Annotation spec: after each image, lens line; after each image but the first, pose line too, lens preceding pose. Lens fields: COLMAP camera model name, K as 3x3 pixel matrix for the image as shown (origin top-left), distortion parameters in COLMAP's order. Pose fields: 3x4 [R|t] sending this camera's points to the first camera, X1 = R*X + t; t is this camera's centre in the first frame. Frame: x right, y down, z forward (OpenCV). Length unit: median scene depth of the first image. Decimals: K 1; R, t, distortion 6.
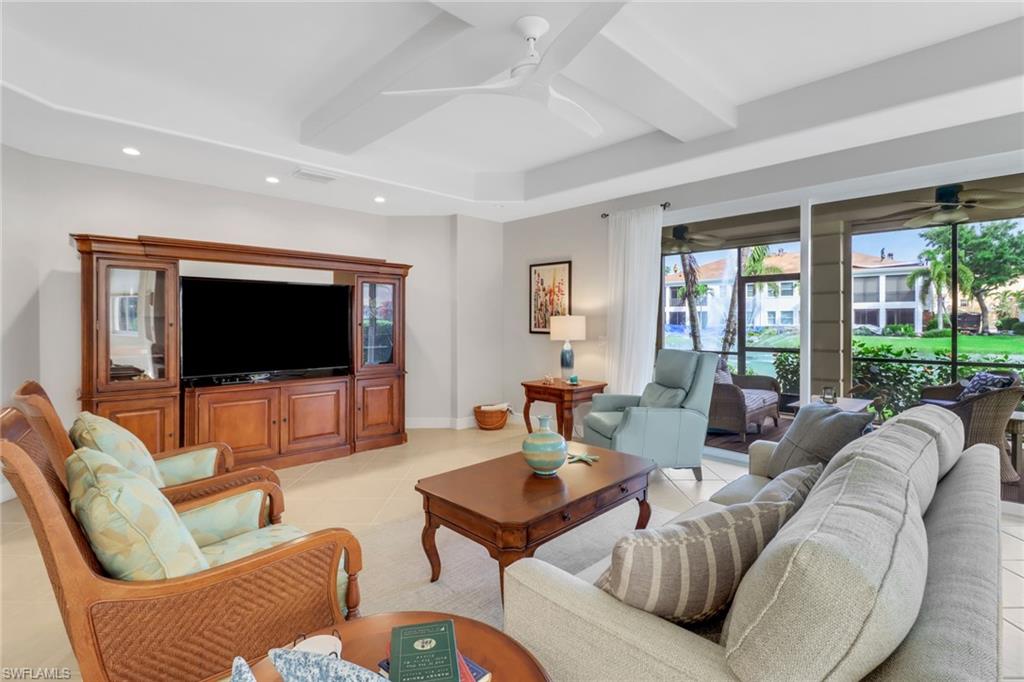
lens RADIAL K [[476.3, 0, 514.6], [0, 476.3, 330.5], [0, 0, 1]] dist [-0.005012, -0.001316]
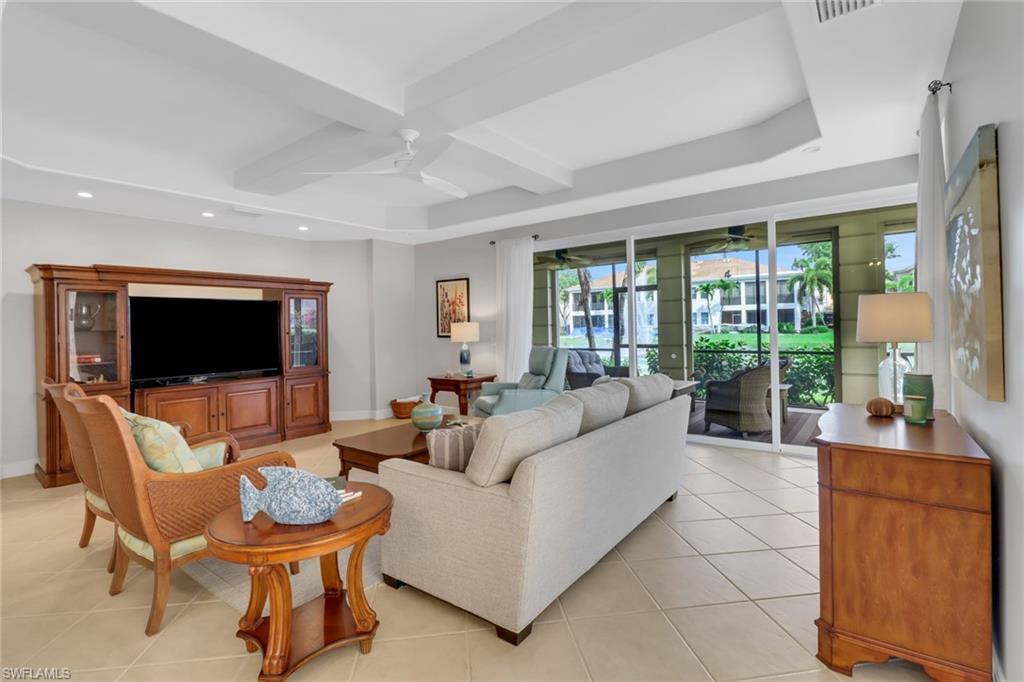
lens RADIAL K [[476.3, 0, 531.0], [0, 476.3, 329.2], [0, 0, 1]] dist [-0.005012, -0.001316]
pose [[0.985807, -0.022177, 0.166409, 0.079533], [0.024371, 0.999641, -0.011151, 0.005640], [-0.166102, 0.015048, 0.985994, -0.278987]]
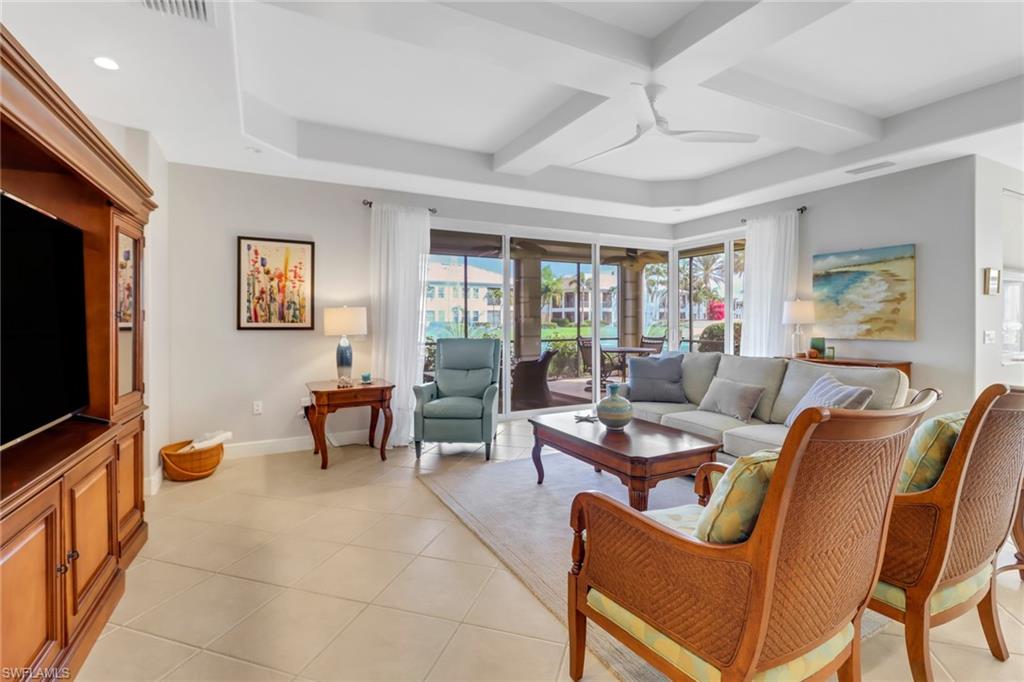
lens RADIAL K [[476.3, 0, 518.2], [0, 476.3, 325.6], [0, 0, 1]] dist [-0.005012, -0.001316]
pose [[0.296258, -0.012400, 0.955027, -0.655953], [0.008531, 0.999910, 0.010336, -0.005692], [-0.955070, 0.005085, 0.296337, 0.465532]]
